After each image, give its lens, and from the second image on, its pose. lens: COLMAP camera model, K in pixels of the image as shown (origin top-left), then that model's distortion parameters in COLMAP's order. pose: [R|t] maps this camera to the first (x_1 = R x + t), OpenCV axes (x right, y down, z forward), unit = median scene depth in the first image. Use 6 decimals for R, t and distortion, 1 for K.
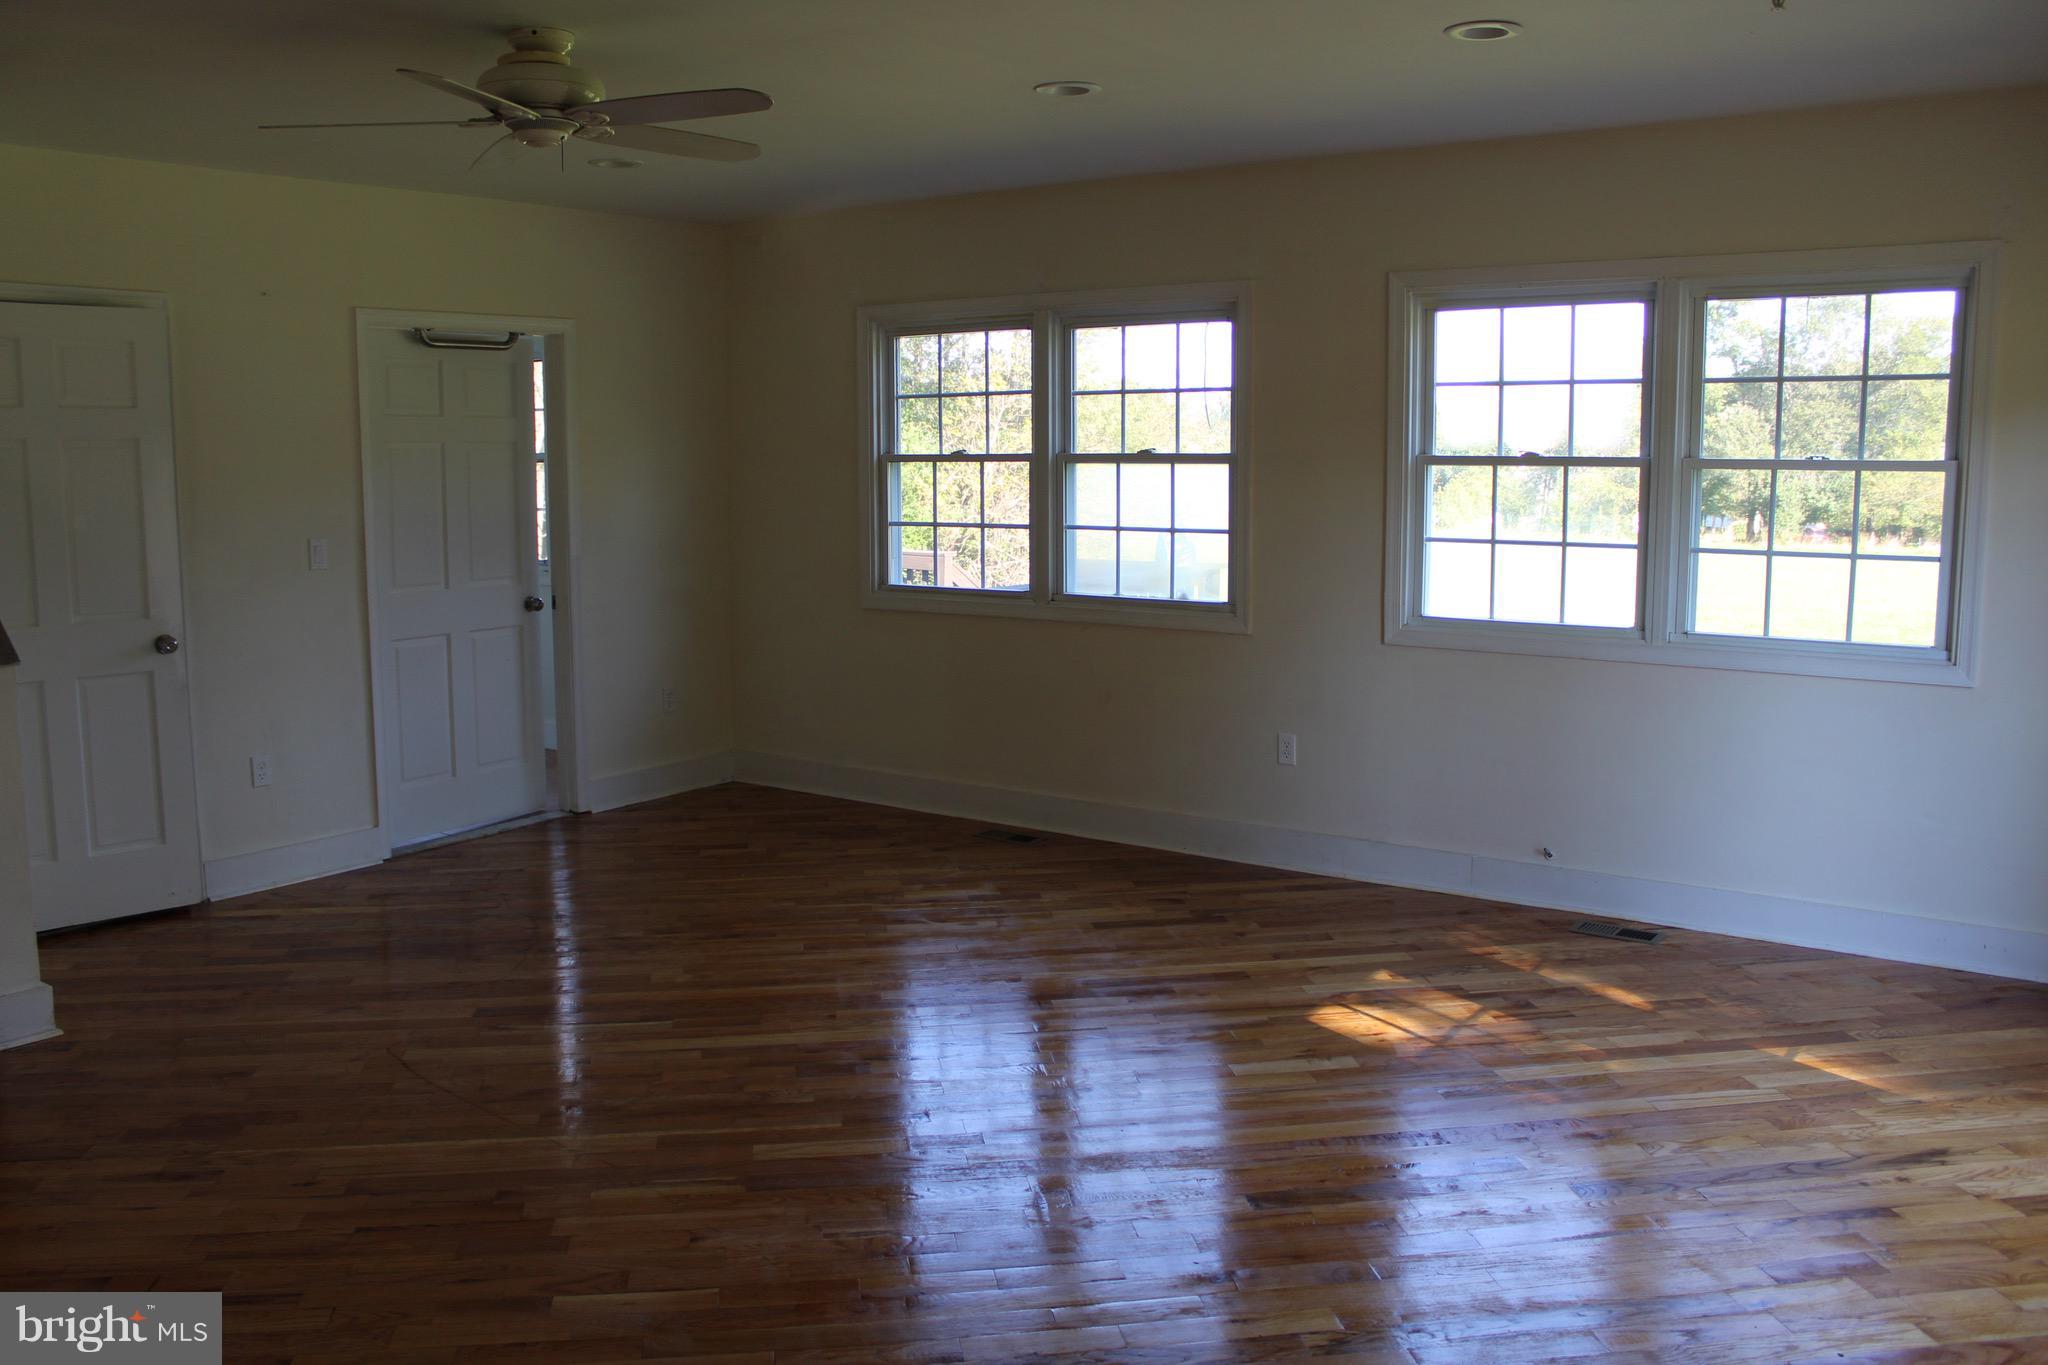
lens RADIAL K [[1717.0, 0, 1024.0], [0, 1717.0, 682.5], [0, 0, 1]] dist [-0.171544, 0.174873]
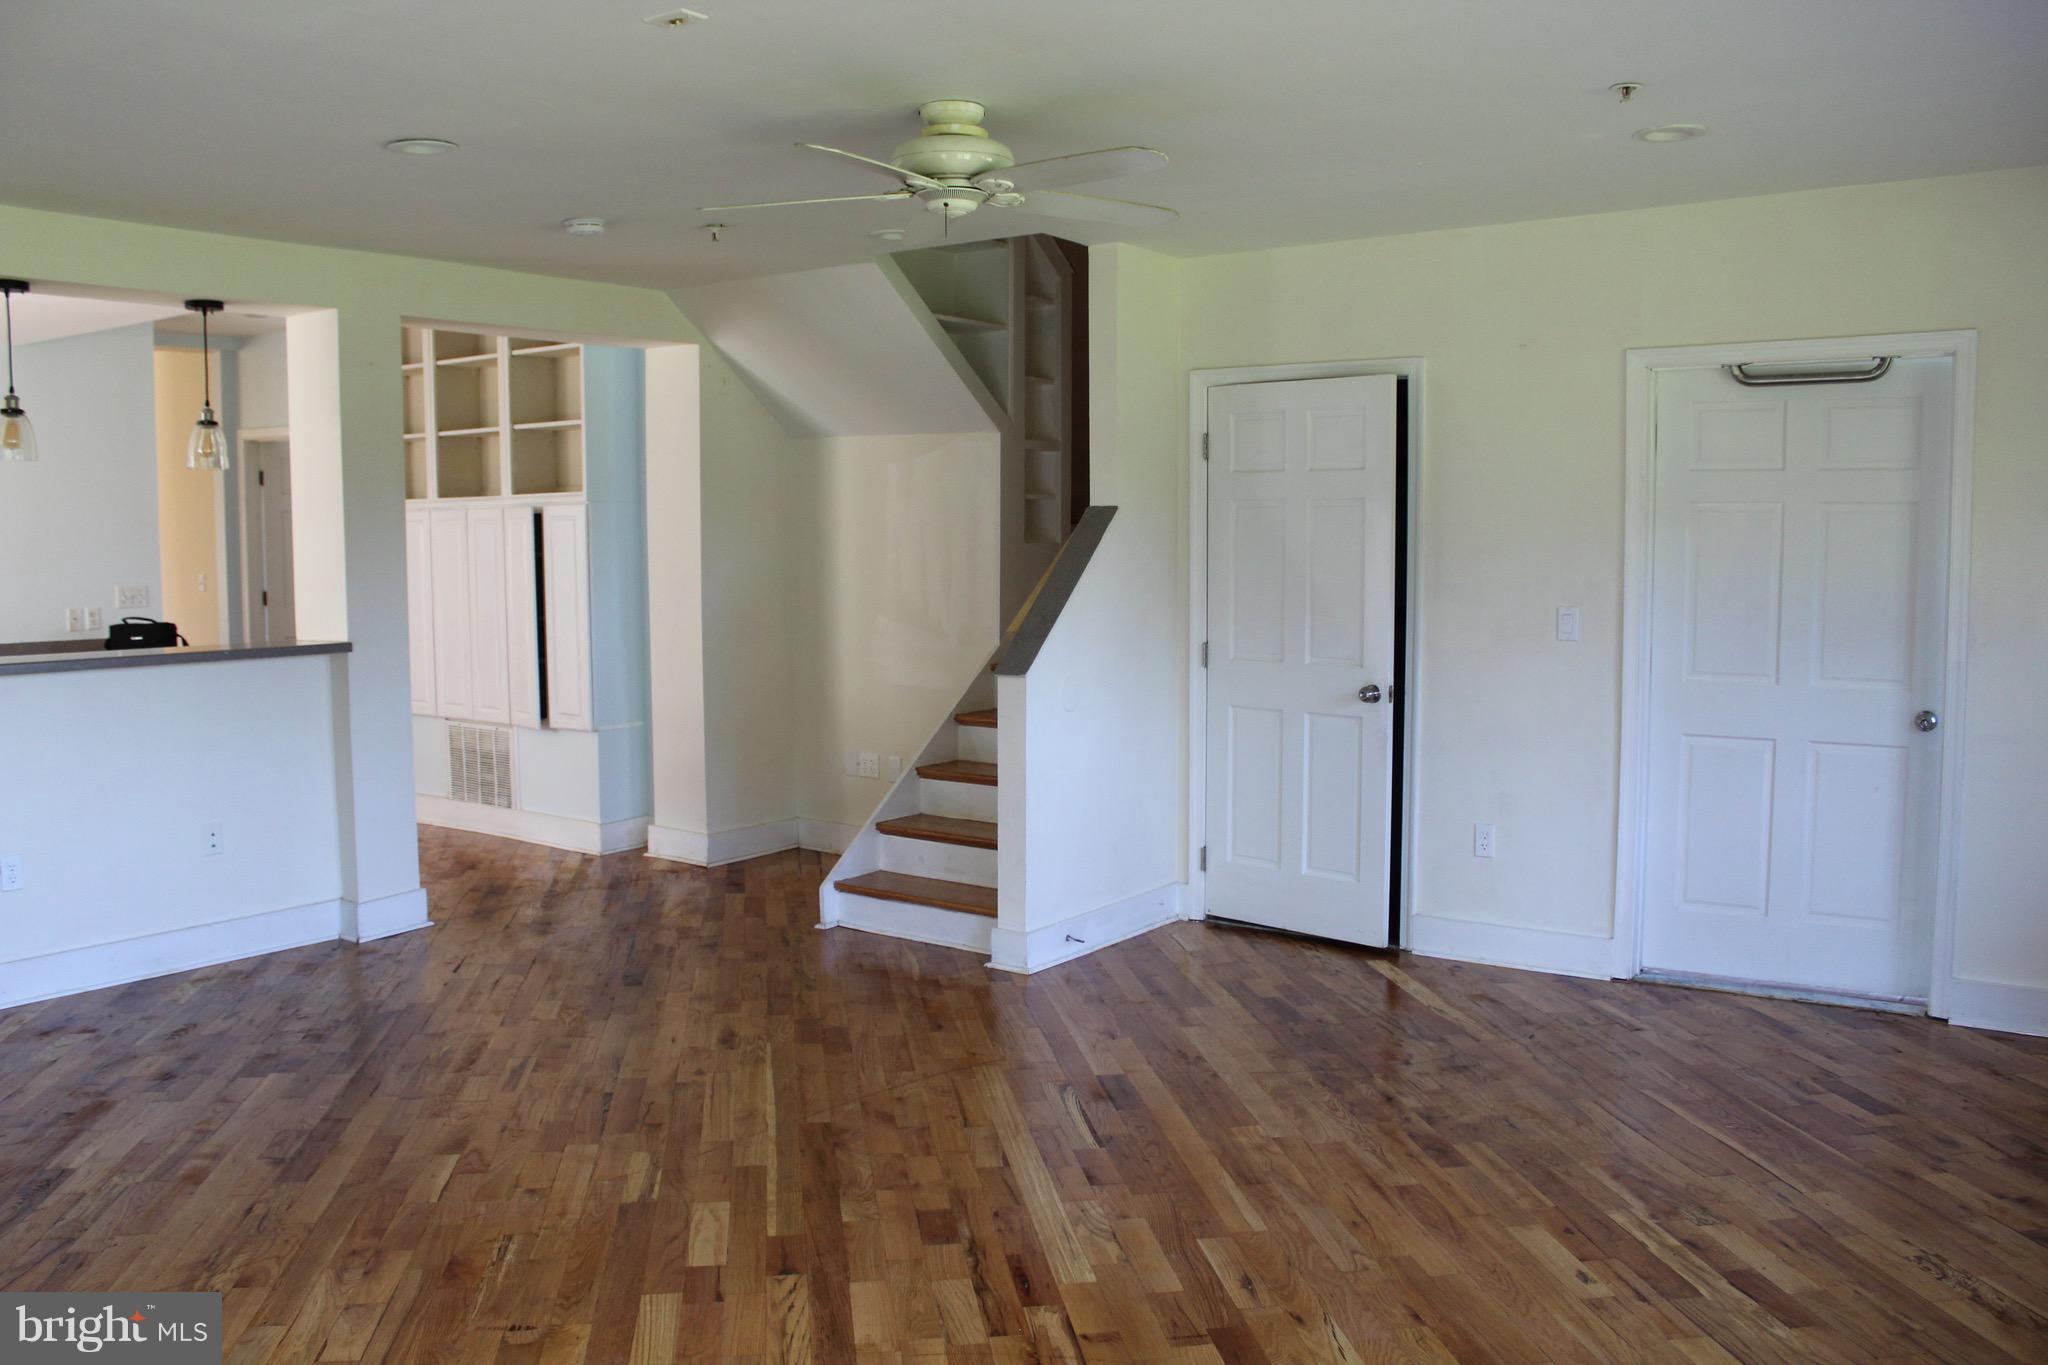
lens RADIAL K [[1717.0, 0, 1024.0], [0, 1717.0, 682.5], [0, 0, 1]] dist [-0.171544, 0.174873]
pose [[0.005015, 0.085046, -0.996364, 0.468118], [-0.136046, 0.987171, 0.083576, -0.076693], [0.990690, 0.135132, 0.016521, 0.654044]]
